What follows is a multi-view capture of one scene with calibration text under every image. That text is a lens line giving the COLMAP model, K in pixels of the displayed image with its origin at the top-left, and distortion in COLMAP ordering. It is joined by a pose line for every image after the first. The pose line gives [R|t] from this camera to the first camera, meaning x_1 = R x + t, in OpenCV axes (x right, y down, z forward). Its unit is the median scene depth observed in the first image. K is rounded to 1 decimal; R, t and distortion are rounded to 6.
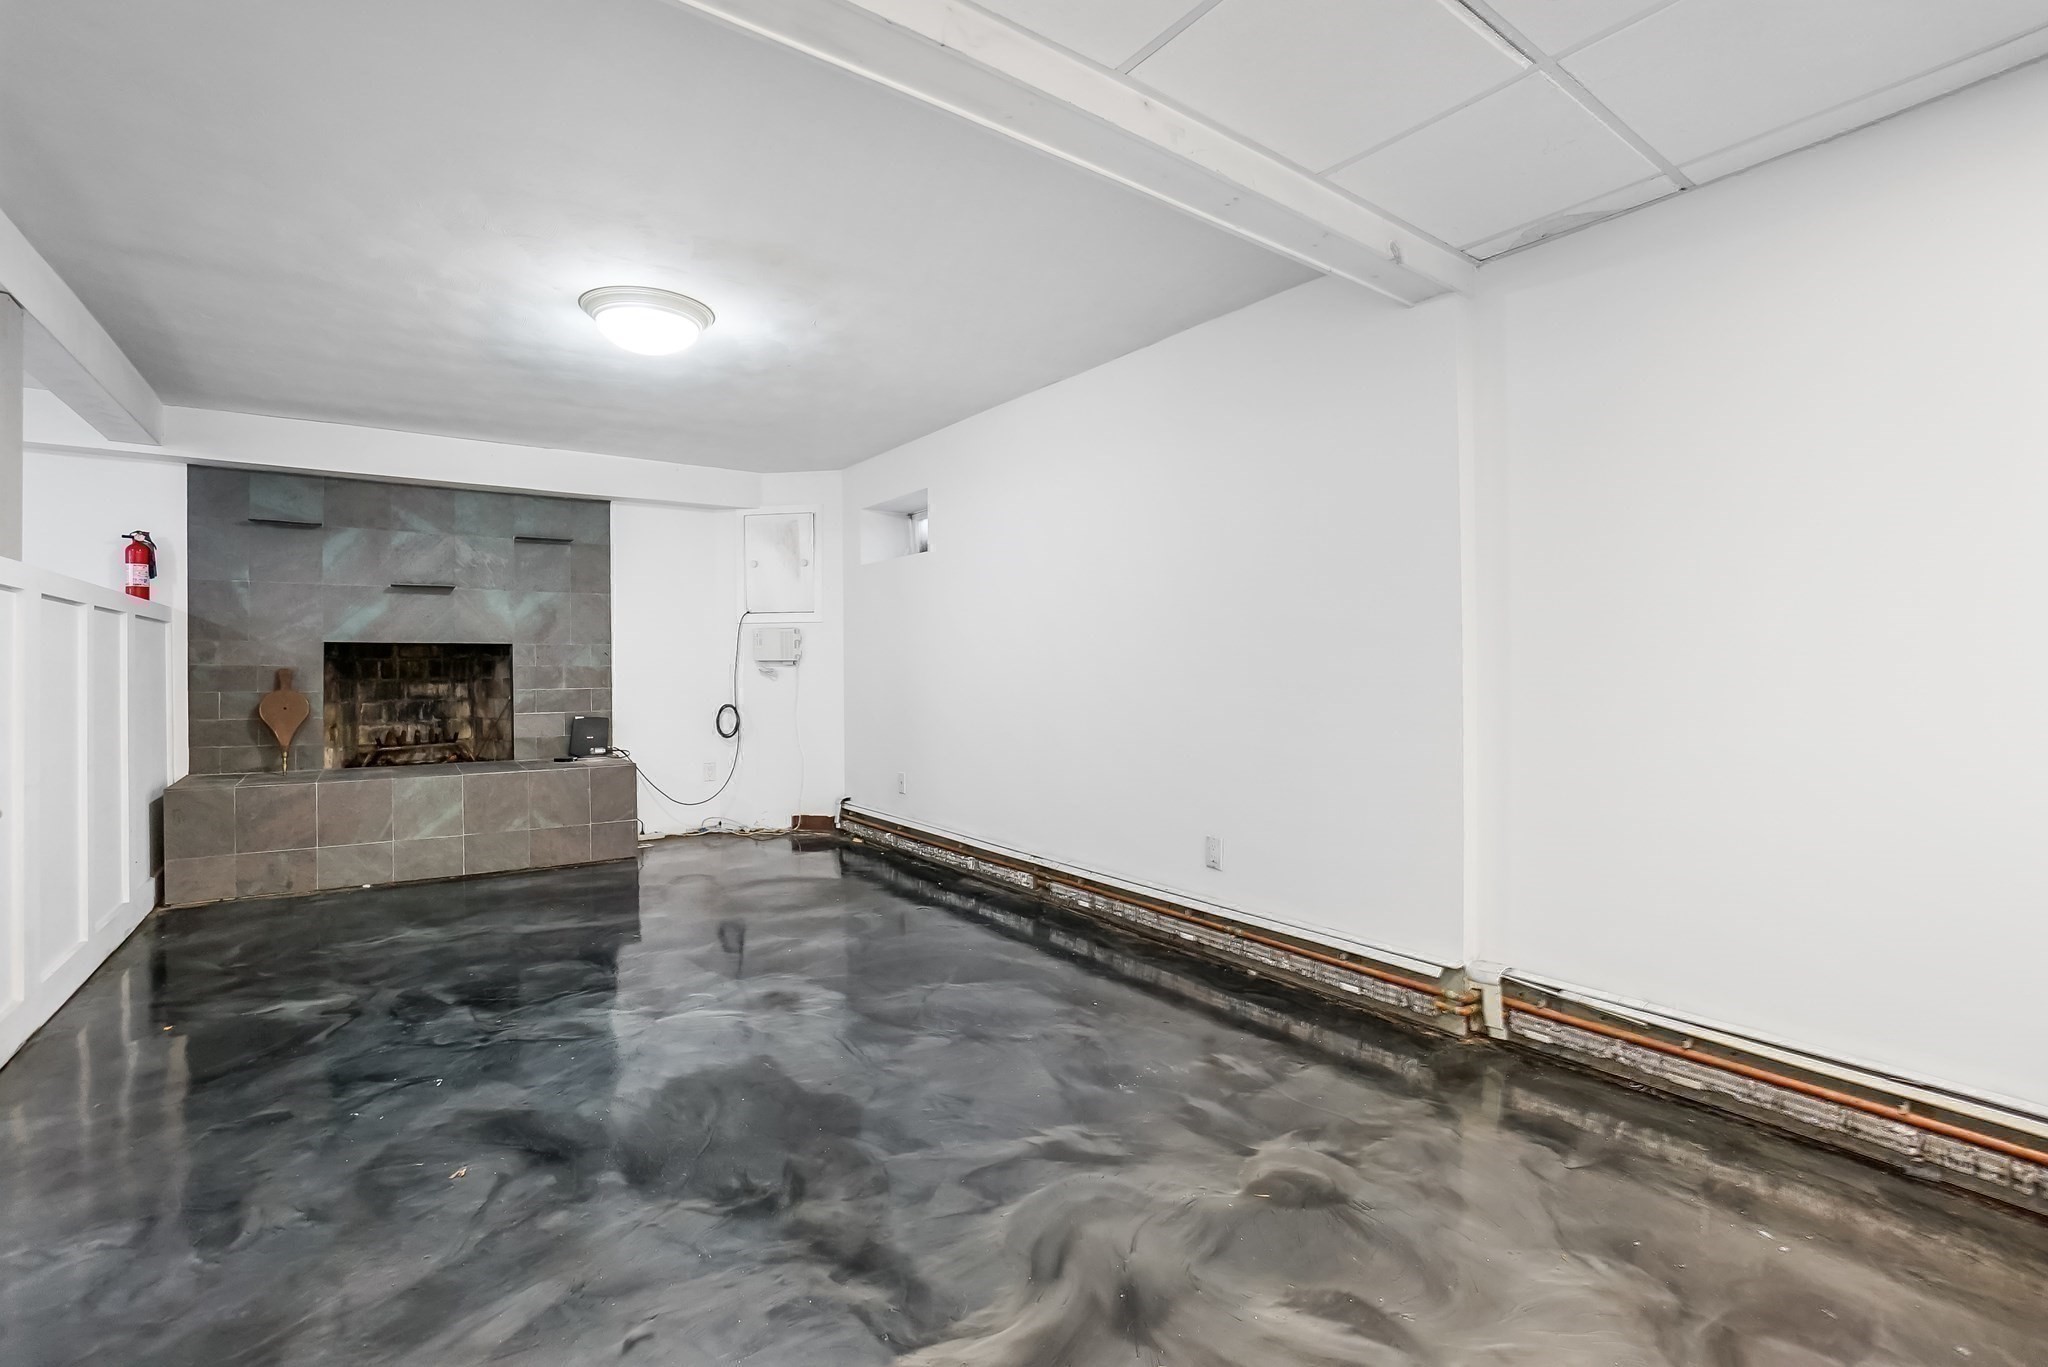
lens RADIAL K [[911.9, 0, 1013.2], [0, 911.9, 673.1], [0, 0, 1]] dist [-0.064215, 0.025166]
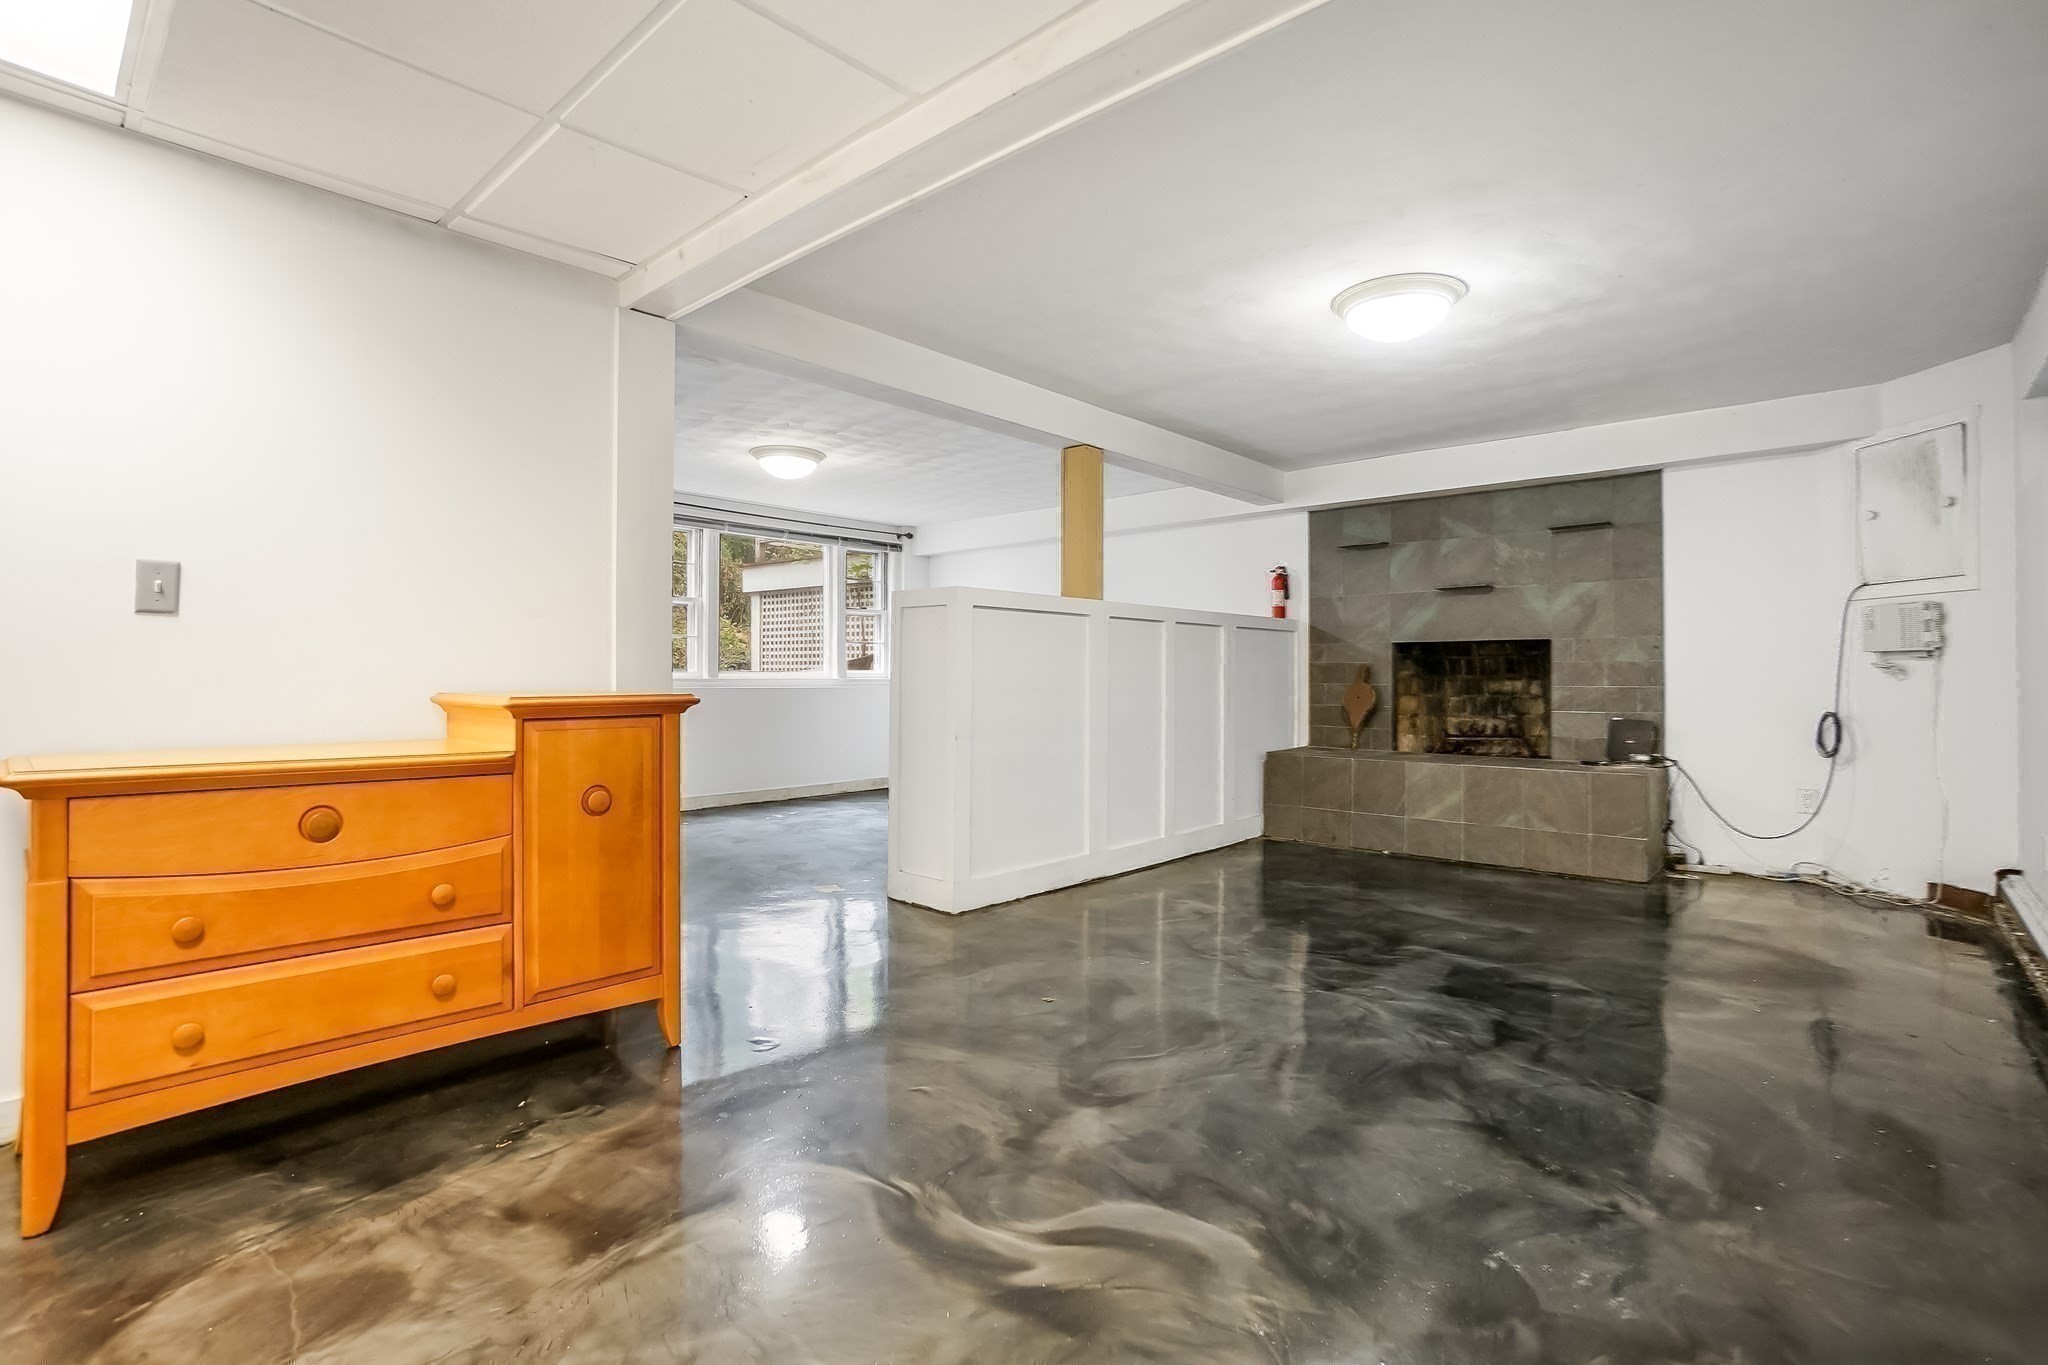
lens RADIAL K [[970.5, 0, 1024.0], [0, 970.5, 682.5], [0, 0, 1]] dist [-0.029260, 0.001040]
pose [[0.215240, 0.008216, -0.976527, 0.331668], [-0.007654, 0.999948, 0.006726, 0.011720], [0.976531, 0.006027, 0.215292, 0.219916]]
